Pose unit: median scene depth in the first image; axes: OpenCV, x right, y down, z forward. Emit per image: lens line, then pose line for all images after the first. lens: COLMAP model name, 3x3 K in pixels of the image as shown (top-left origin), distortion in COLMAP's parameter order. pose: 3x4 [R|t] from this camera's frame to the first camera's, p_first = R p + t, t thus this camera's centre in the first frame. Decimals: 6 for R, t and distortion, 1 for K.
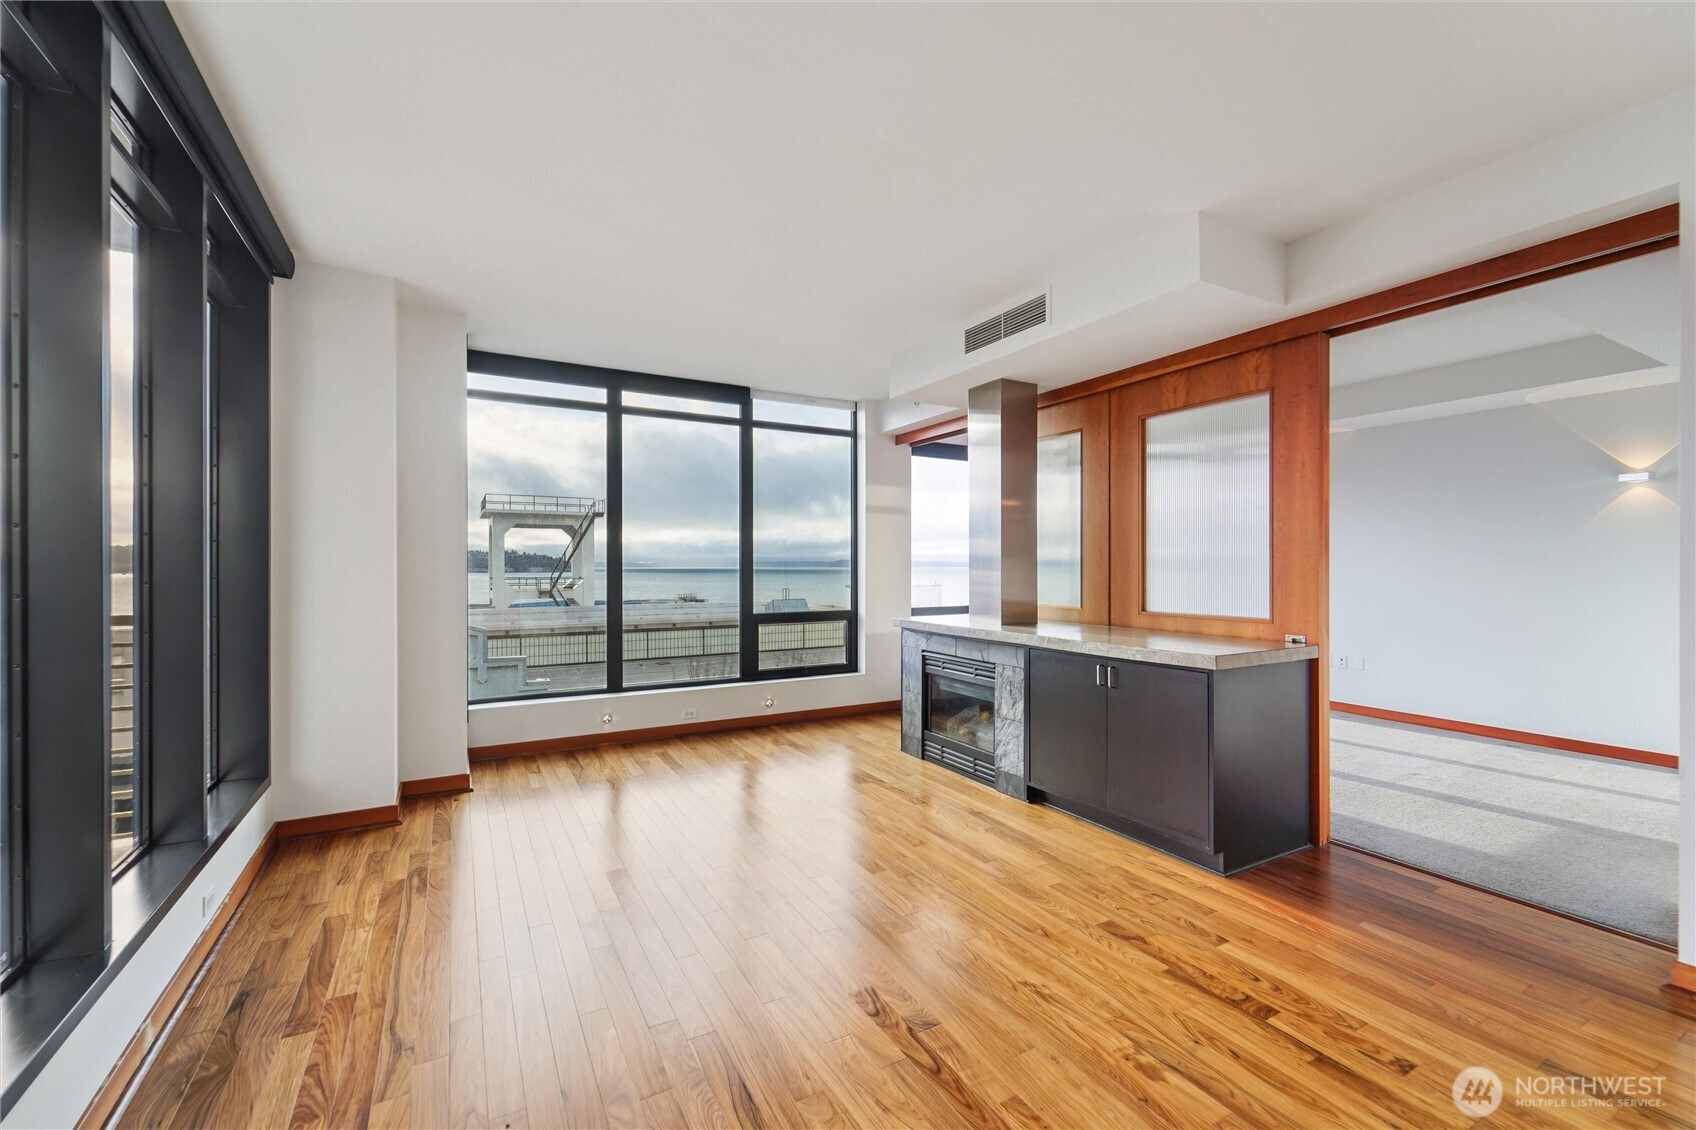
lens RADIAL K [[698.6, 0, 844.4], [0, 698.6, 568.0], [0, 0, 1]] dist [0.006572, -0.003611]
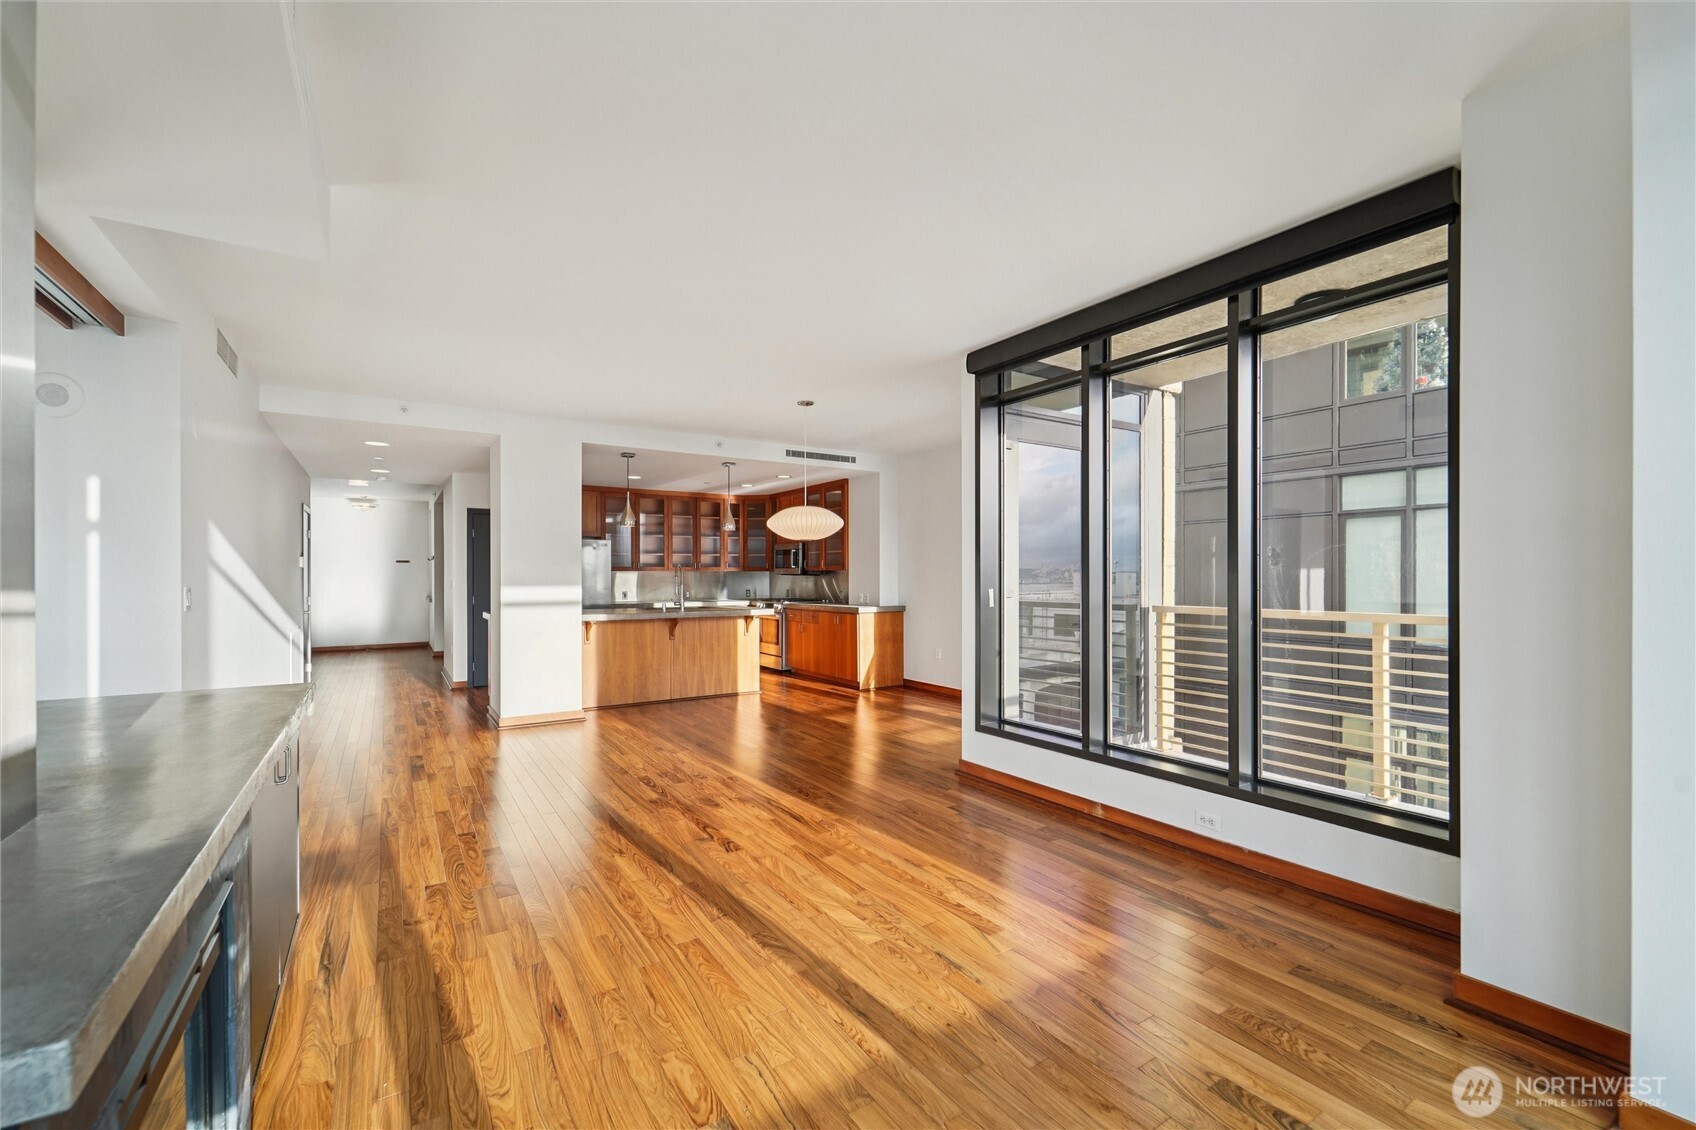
lens RADIAL K [[698.6, 0, 854.3], [0, 698.6, 577.8], [0, 0, 1]] dist [0.006572, -0.003611]
pose [[-0.996965, 0.003564, -0.077766, -0.056279], [0.003305, 0.999989, 0.003470, -0.005694], [0.077778, 0.003202, -0.996966, 1.190266]]
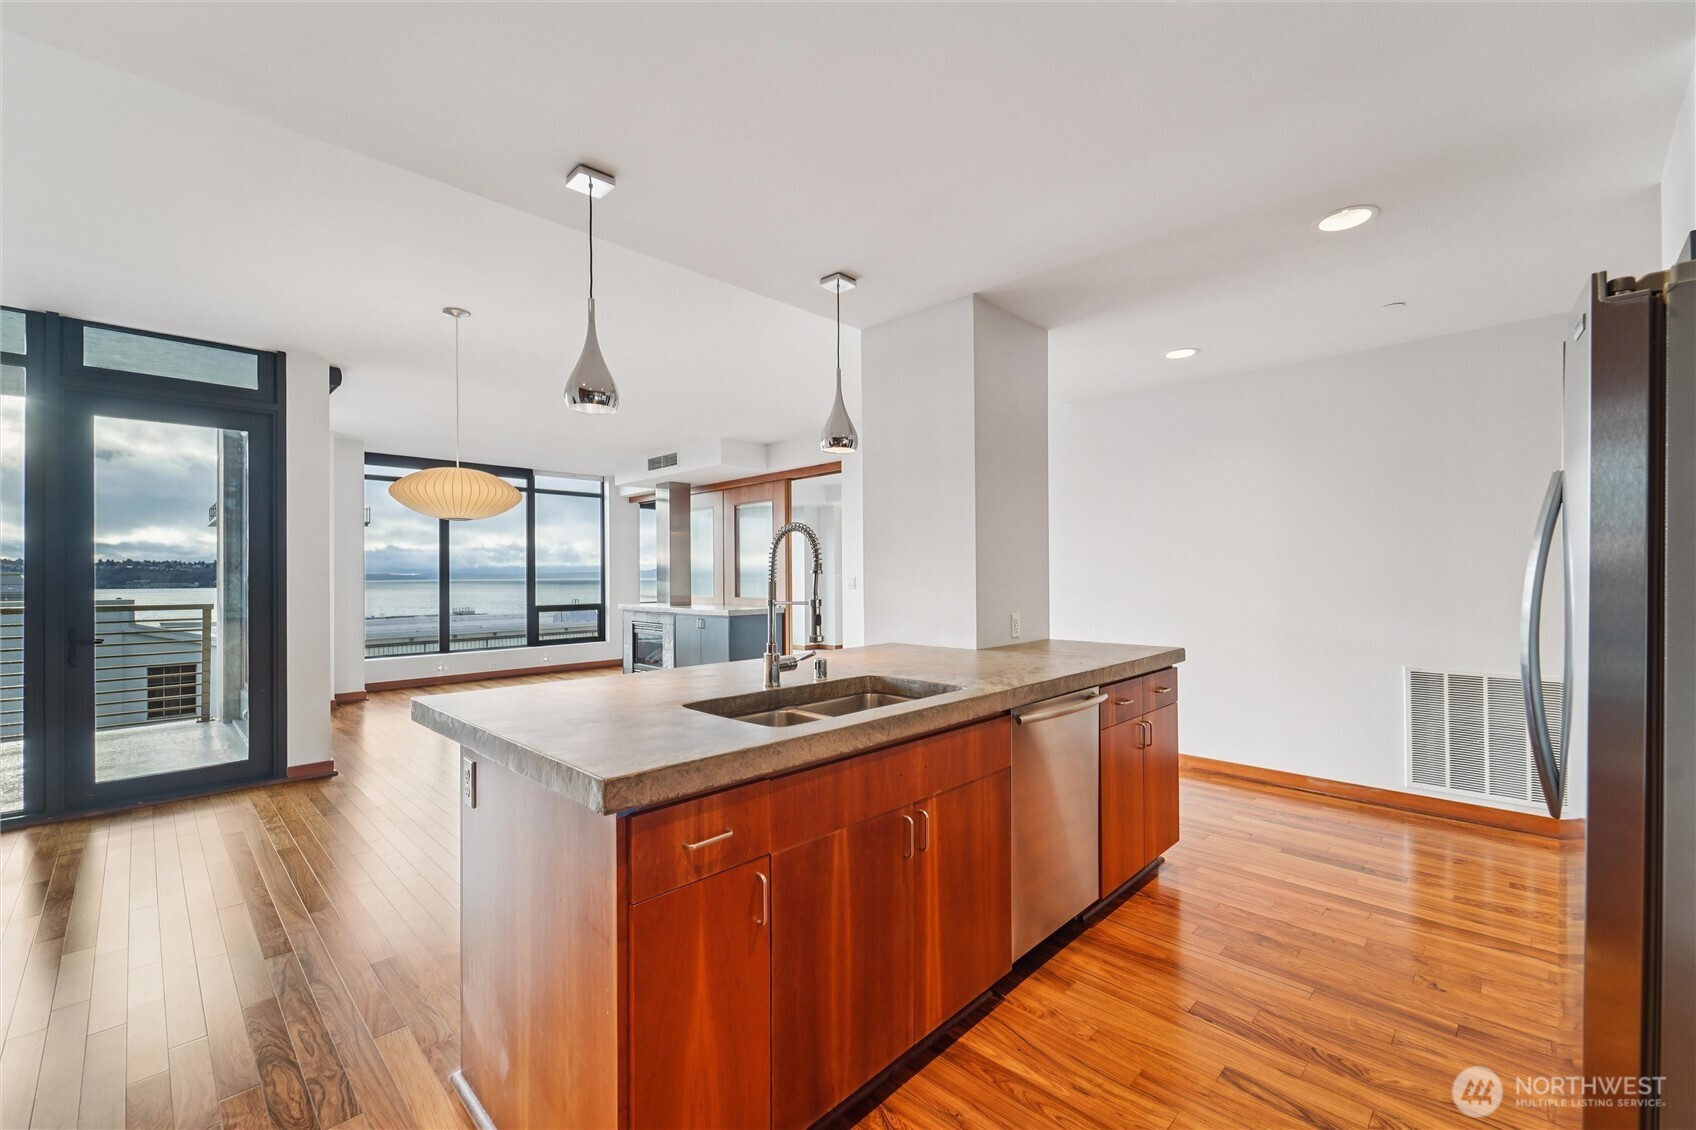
lens RADIAL K [[698.6, 0, 847.5], [0, 698.6, 574.1], [0, 0, 1]] dist [0.006572, -0.003611]
pose [[0.960100, -0.006163, 0.279588, 0.142869], [0.007818, 0.999958, -0.004804, 0.004933], [-0.279546, 0.006798, 0.960108, -0.980984]]
